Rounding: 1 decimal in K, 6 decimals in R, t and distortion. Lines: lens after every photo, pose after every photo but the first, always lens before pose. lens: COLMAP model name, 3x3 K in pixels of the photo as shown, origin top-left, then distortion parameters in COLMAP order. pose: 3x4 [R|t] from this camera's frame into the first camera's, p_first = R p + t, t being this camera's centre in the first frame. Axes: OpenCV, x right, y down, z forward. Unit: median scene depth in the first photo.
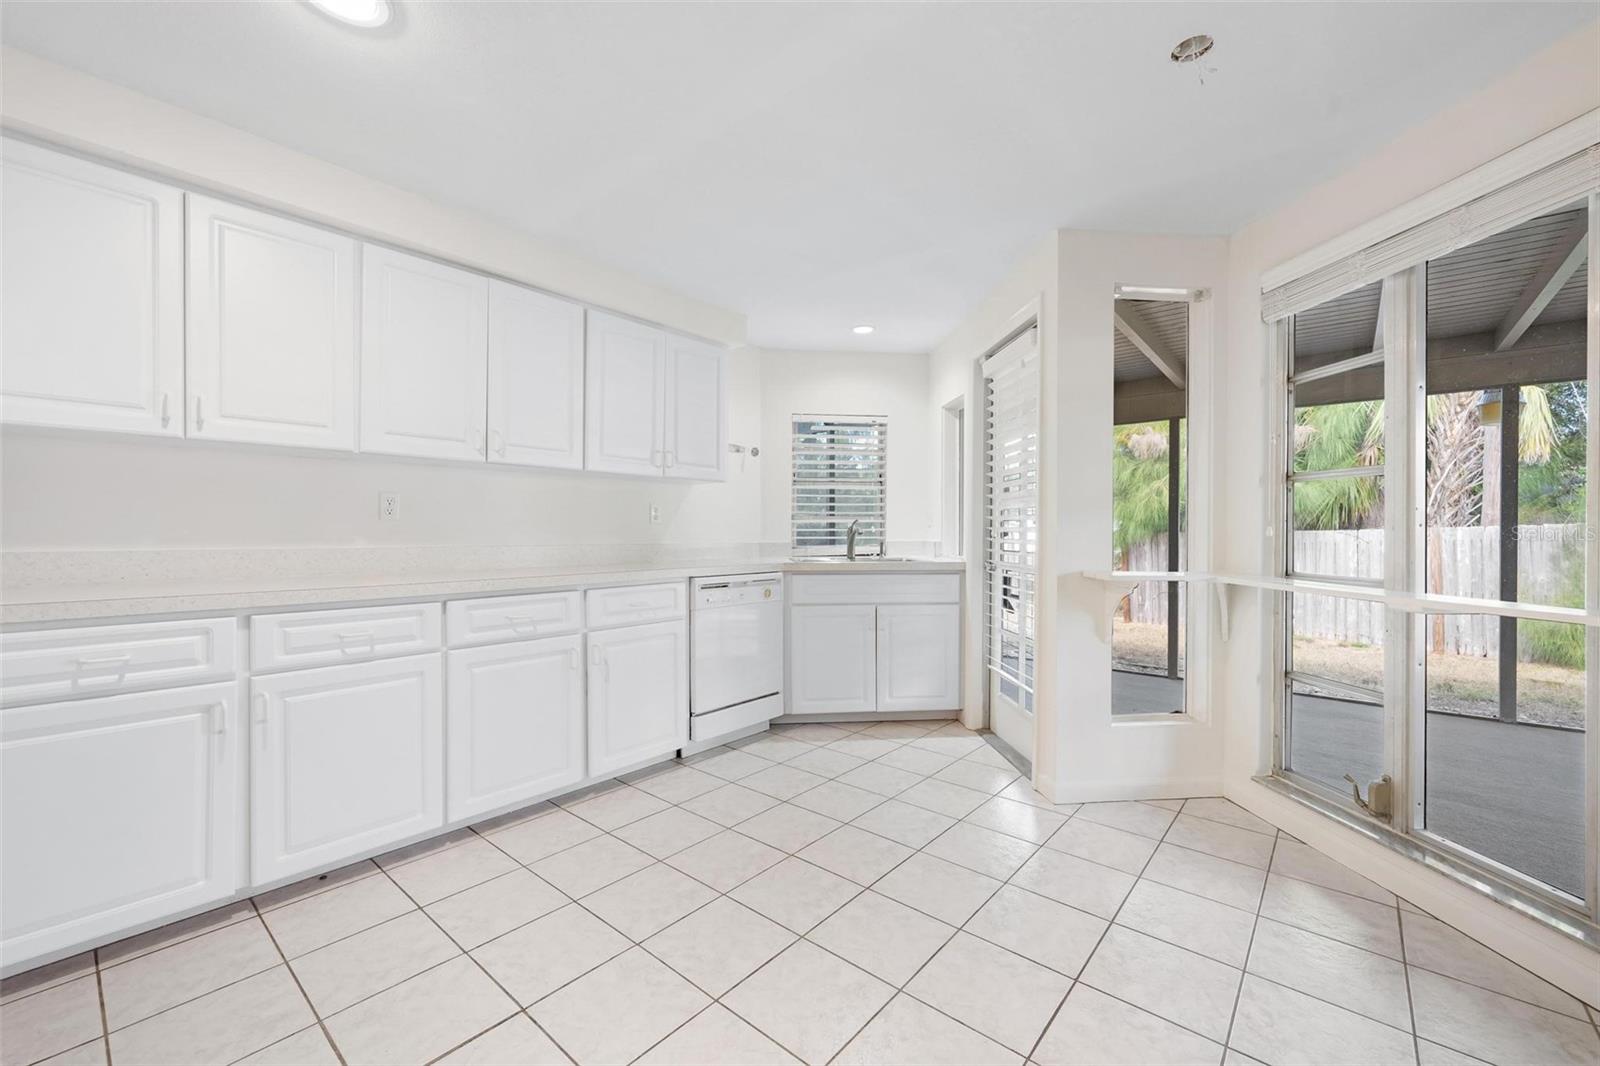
lens RADIAL K [[646.7, 0, 806.1], [0, 646.7, 536.7], [0, 0, 1]] dist [-0.000822, -0.000143]
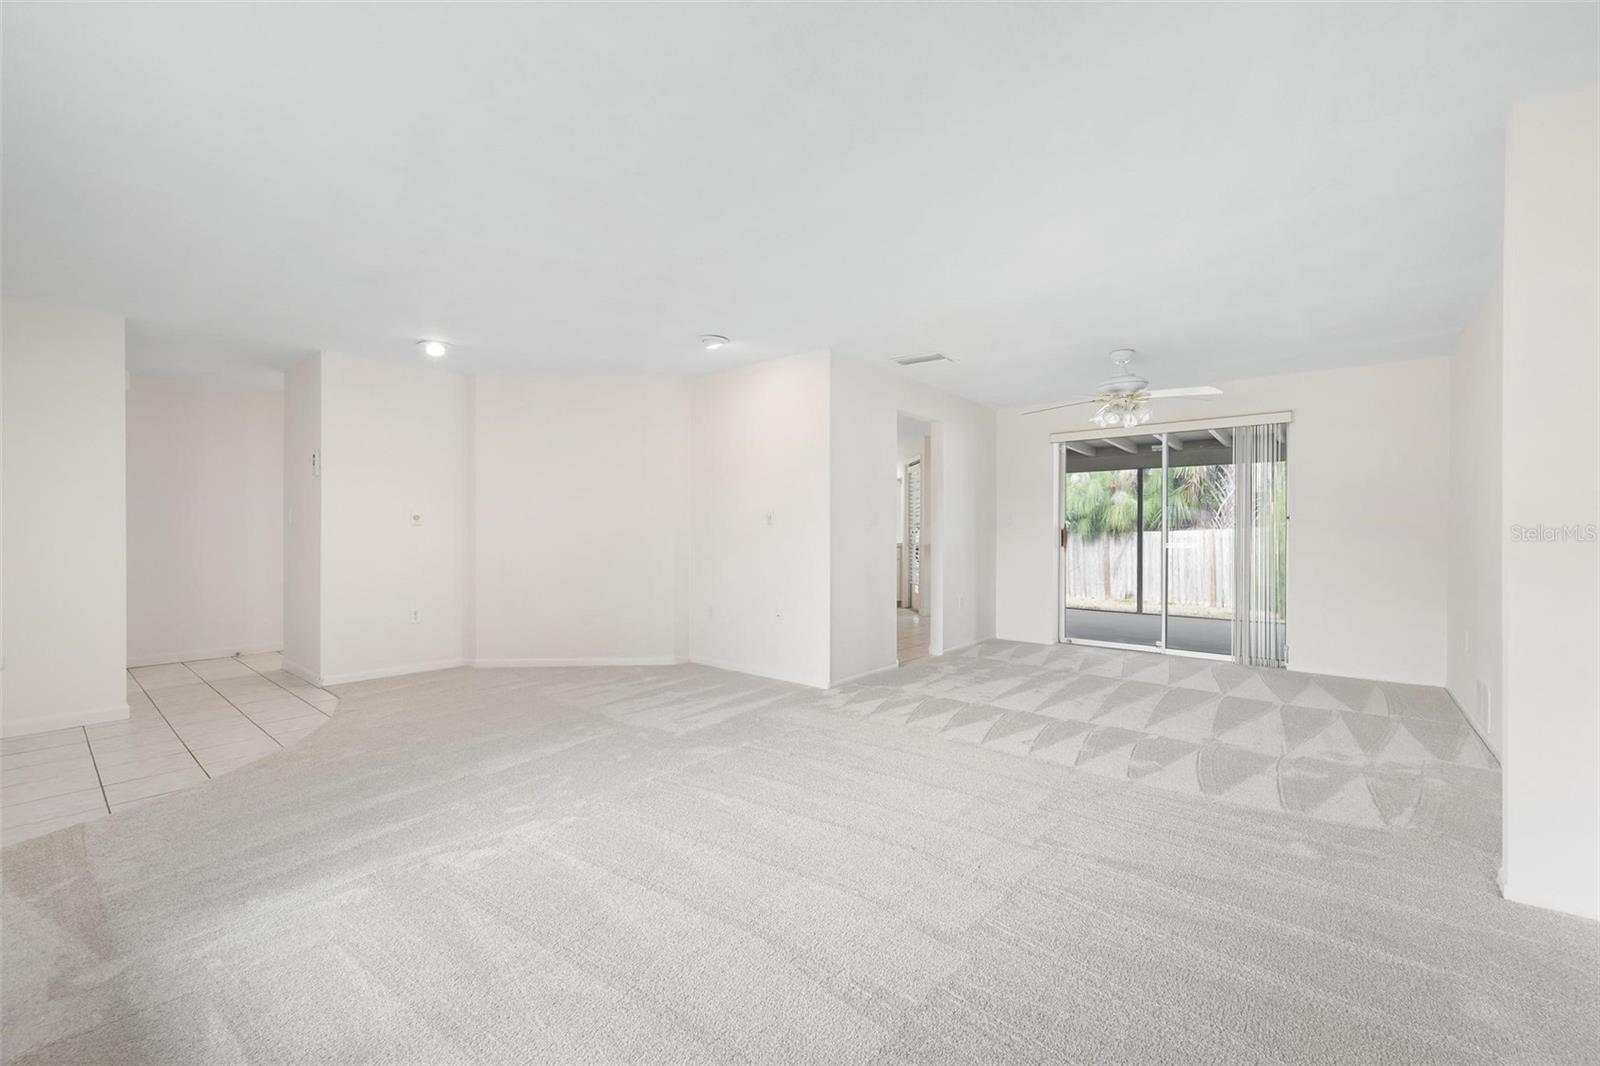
lens RADIAL K [[675.9, 0, 796.7], [0, 675.9, 535.5], [0, 0, 1]] dist [0.009880, -0.000118]
pose [[0.999943, 0.000653, 0.010629, -0.241487], [-0.000605, 0.999989, -0.004558, 0.026112], [-0.010632, 0.004552, 0.999933, -2.010886]]
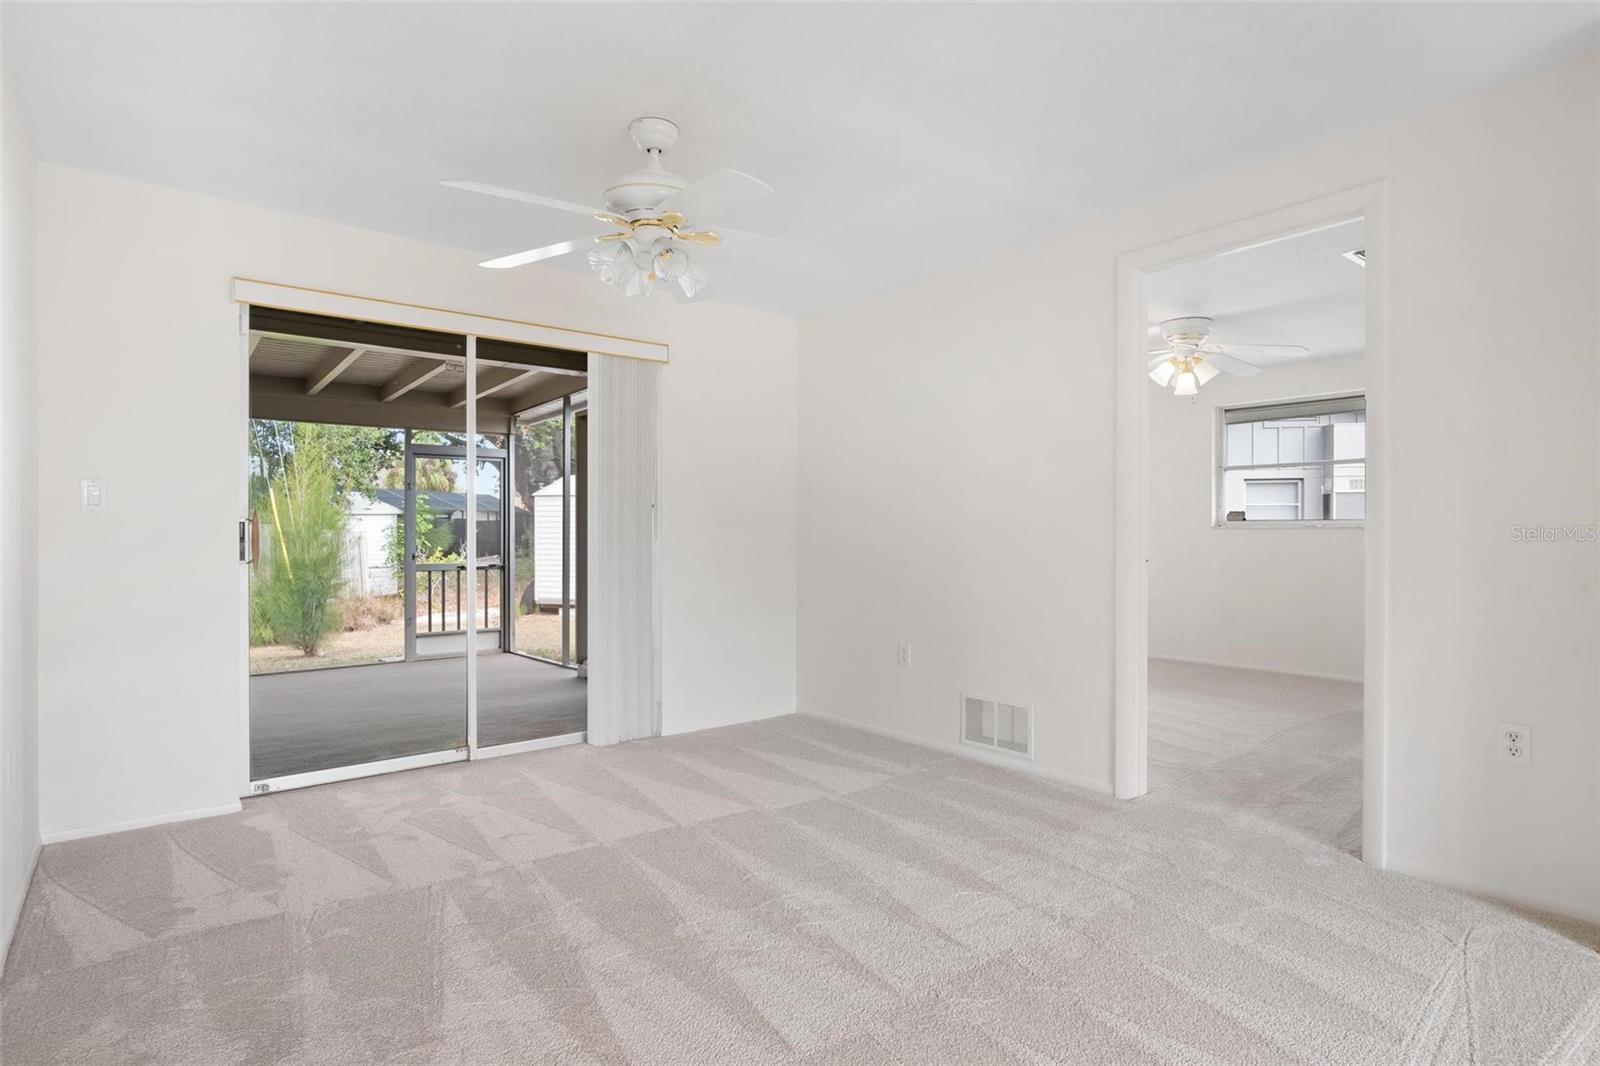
lens RADIAL K [[831.2, 0, 811.7], [0, 831.2, 535.6], [0, 0, 1]] dist [0.002617, 0.000882]
pose [[0.191727, -0.005396, 0.981434, -0.295159], [0.014093, 0.999897, 0.002745, 0.023098], [-0.981347, 0.013305, 0.191783, -0.764451]]
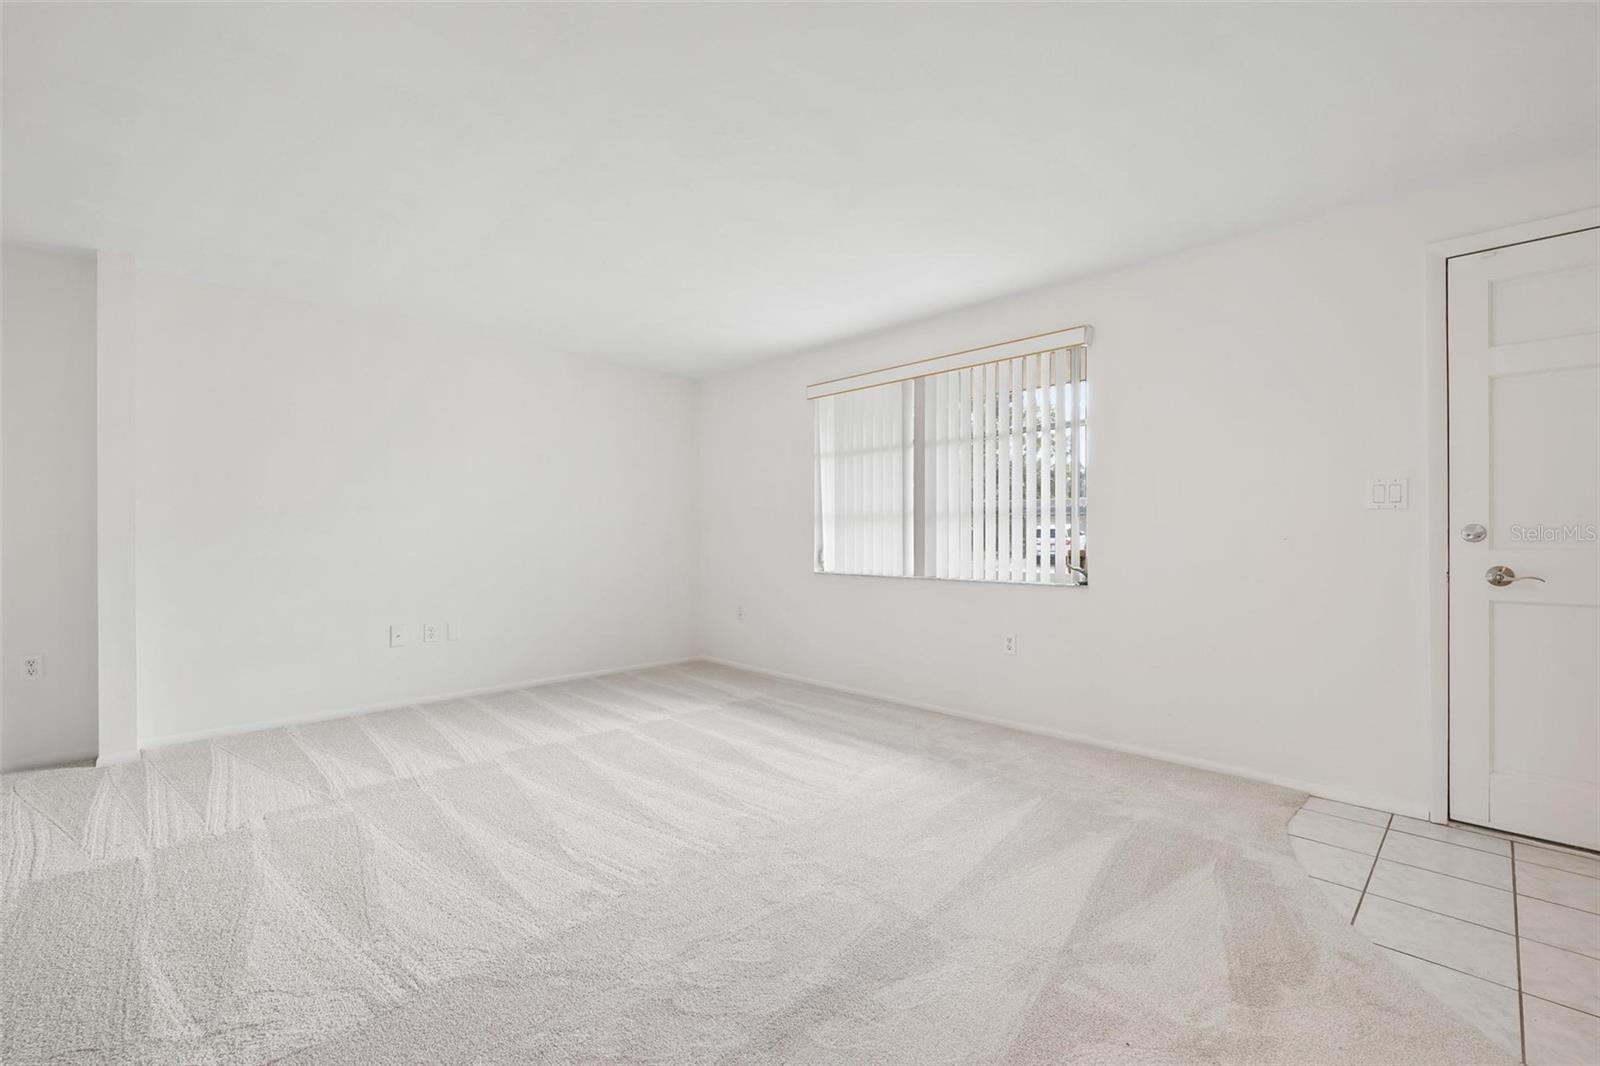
lens RADIAL K [[675.9, 0, 797.7], [0, 675.9, 532.4], [0, 0, 1]] dist [0.009880, -0.000118]
pose [[-0.994701, -0.000476, 0.102805, -0.653701], [0.000616, 0.999944, 0.010592, 0.019280], [-0.102804, 0.010599, -0.994645, -0.350295]]
